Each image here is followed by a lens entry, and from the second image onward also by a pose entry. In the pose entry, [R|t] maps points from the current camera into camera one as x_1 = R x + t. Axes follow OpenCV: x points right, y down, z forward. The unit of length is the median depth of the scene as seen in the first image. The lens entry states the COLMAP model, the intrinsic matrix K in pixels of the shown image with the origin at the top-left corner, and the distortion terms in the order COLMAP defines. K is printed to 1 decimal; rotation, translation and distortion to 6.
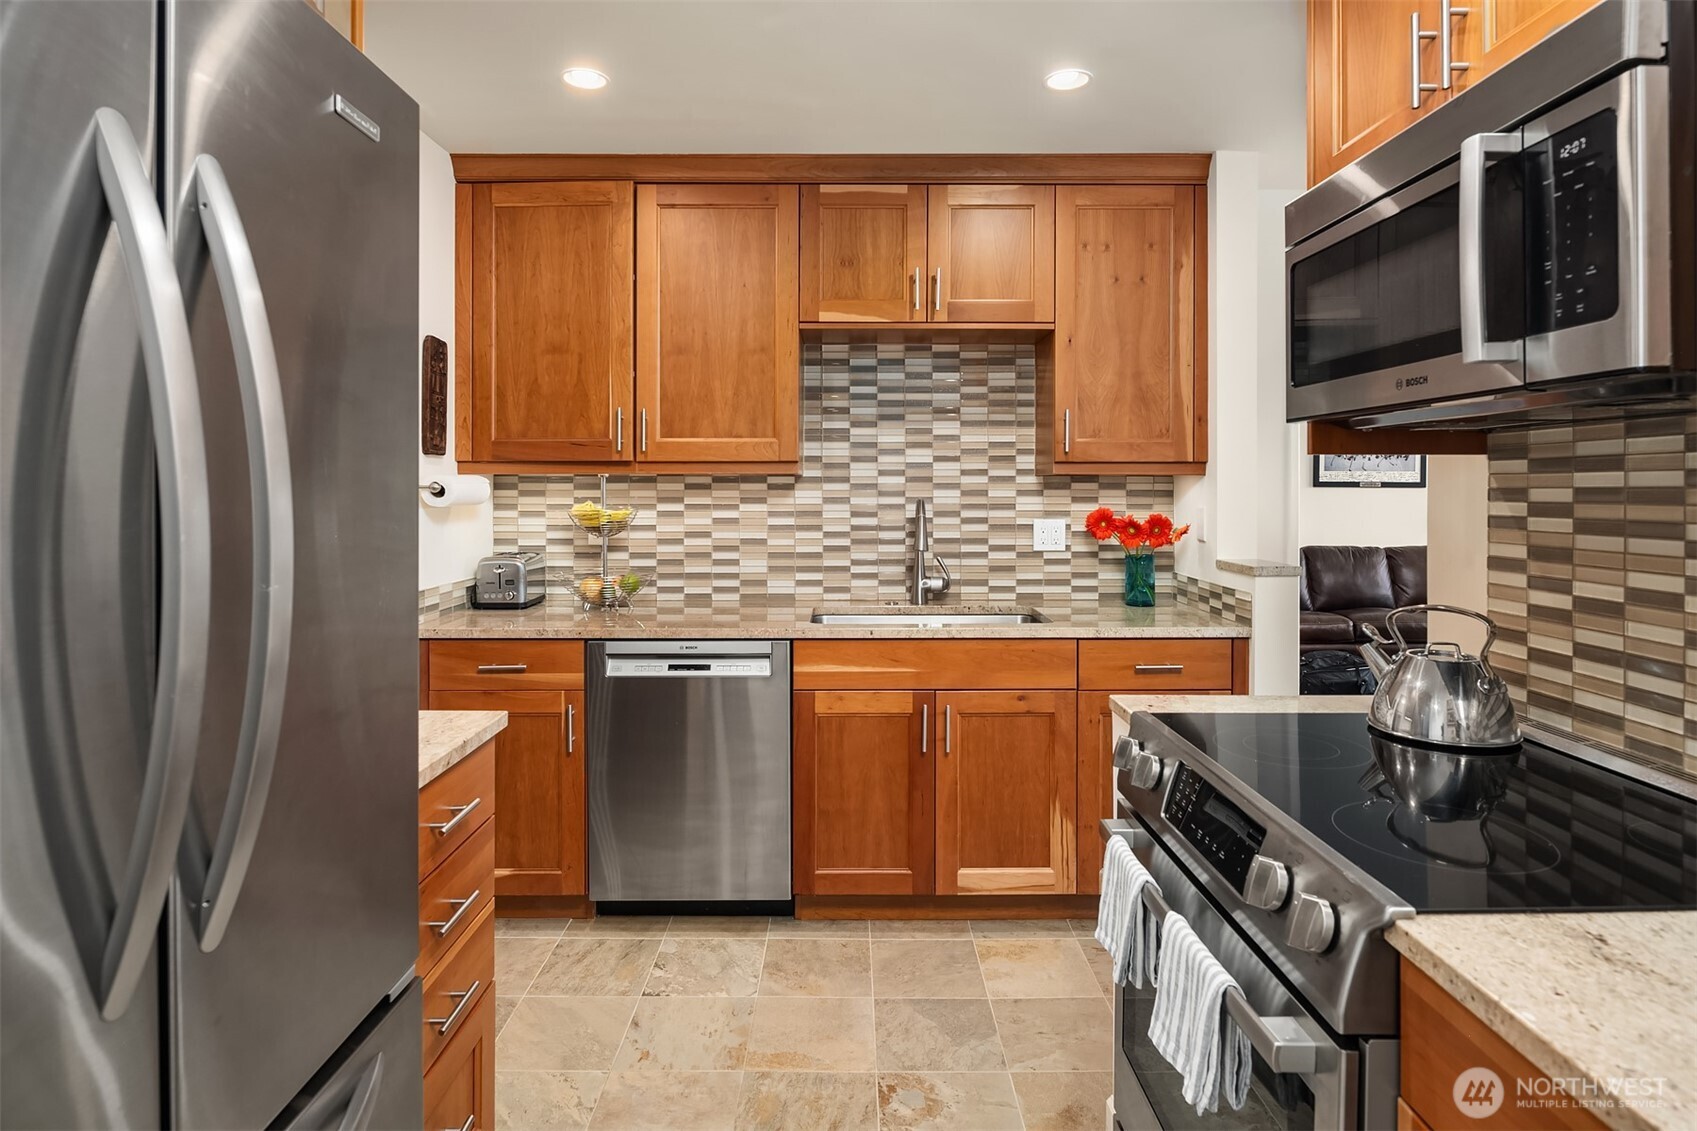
lens RADIAL K [[912.6, 0, 848.5], [0, 912.6, 565.5], [0, 0, 1]] dist [0.001764, 0.000369]
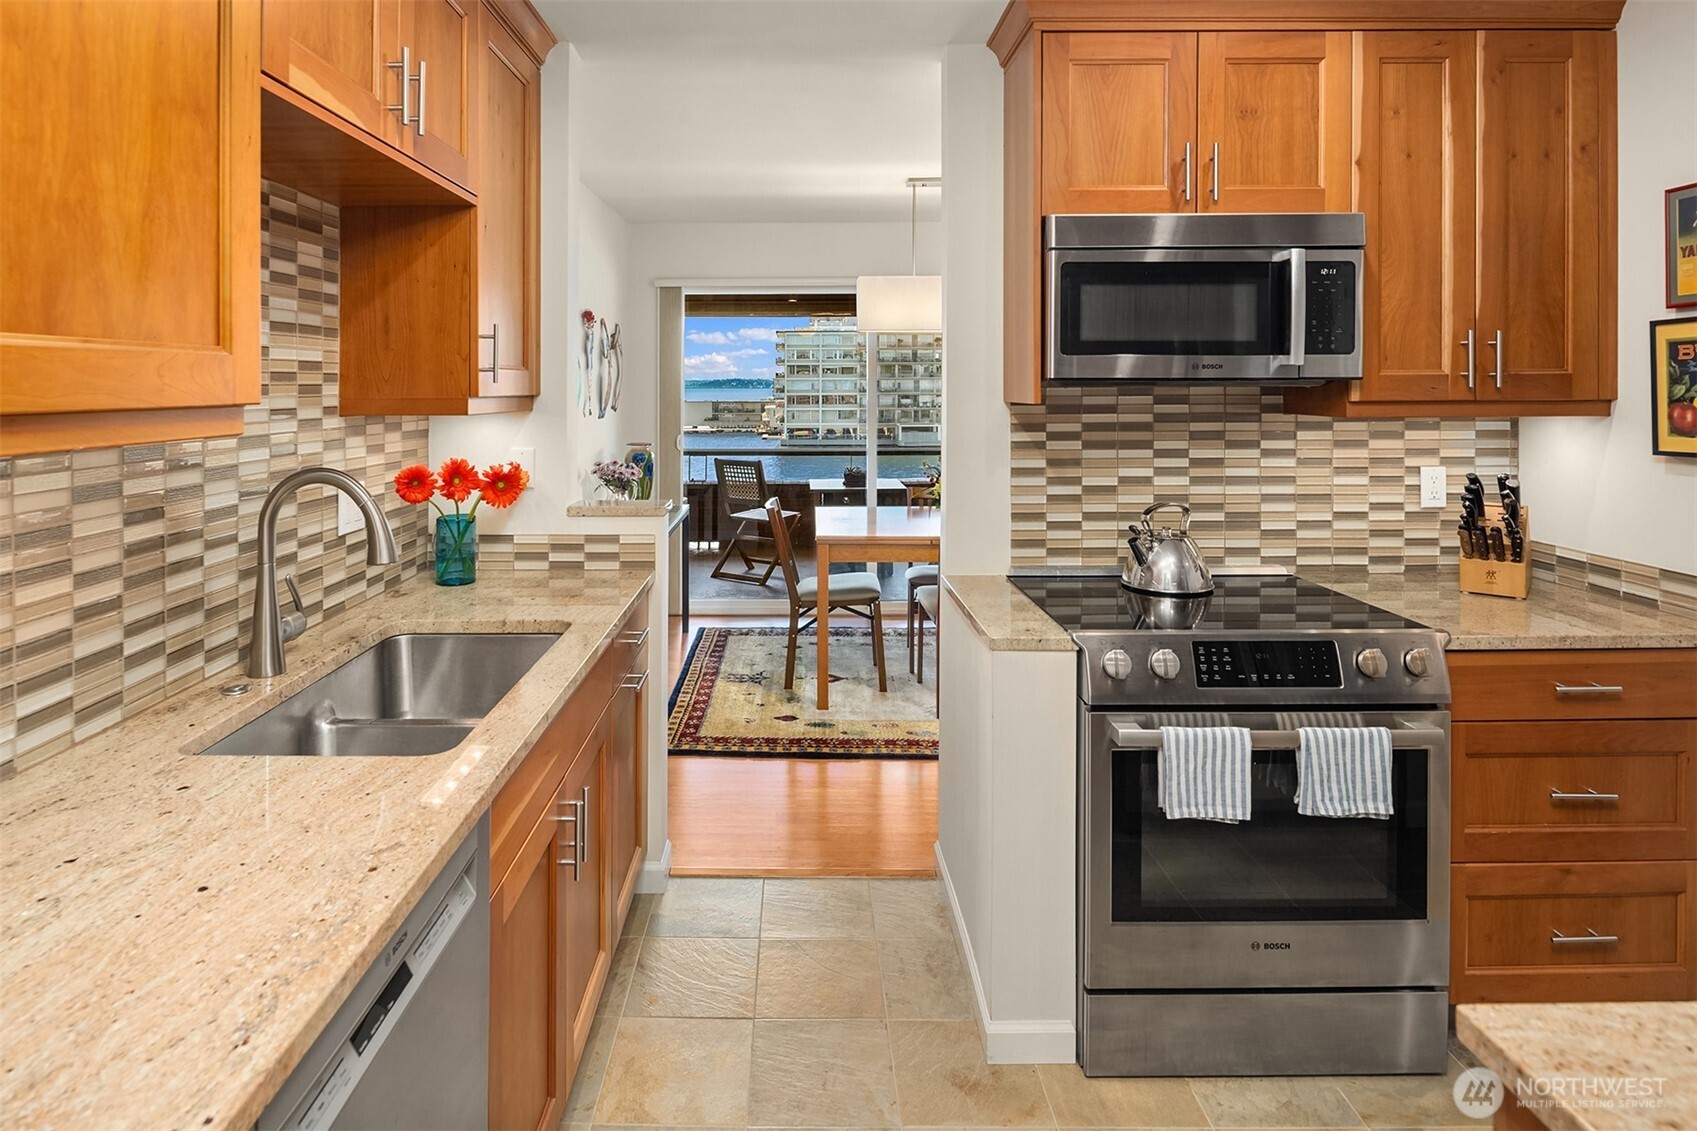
lens RADIAL K [[948.1, 0, 836.2], [0, 948.1, 462.6], [0, 0, 1]] dist [0.003578, 0.000584]
pose [[-0.015457, -0.080511, 0.996634, -0.864900], [0.089557, 0.992635, 0.081577, -0.174845], [-0.995862, 0.090516, -0.008133, 1.310424]]
